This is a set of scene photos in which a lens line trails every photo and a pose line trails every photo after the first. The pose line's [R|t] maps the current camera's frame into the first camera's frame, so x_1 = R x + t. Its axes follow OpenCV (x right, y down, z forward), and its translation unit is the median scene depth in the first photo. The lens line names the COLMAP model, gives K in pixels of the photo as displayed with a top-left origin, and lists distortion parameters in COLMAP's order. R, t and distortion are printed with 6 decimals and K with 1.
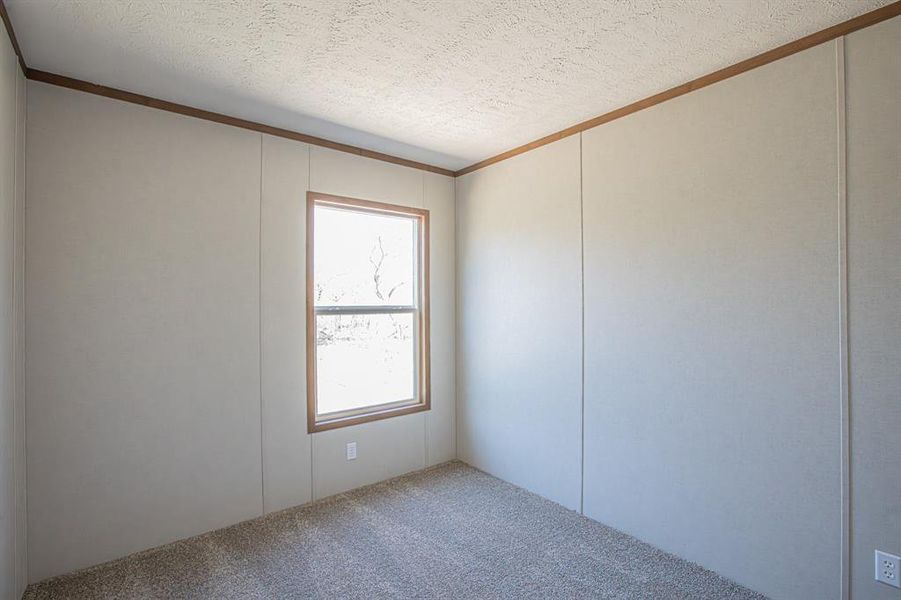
lens RADIAL K [[436.9, 0, 443.1], [0, 436.9, 304.1], [0, 0, 1]] dist [0.018389, -0.000853]
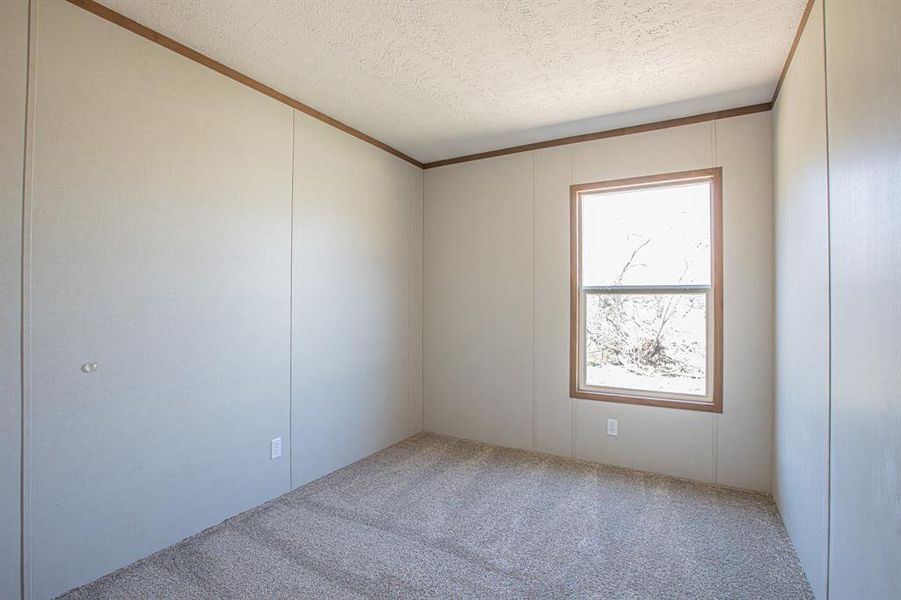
lens RADIAL K [[412.8, 0, 453.0], [0, 412.8, 294.3], [0, 0, 1]] dist [-0.039485, 0.013002]
pose [[0.391987, -0.004561, -0.919959, 0.529150], [-0.010783, 0.999896, -0.009552, 0.039477], [0.919907, 0.013665, 0.391898, 0.284698]]
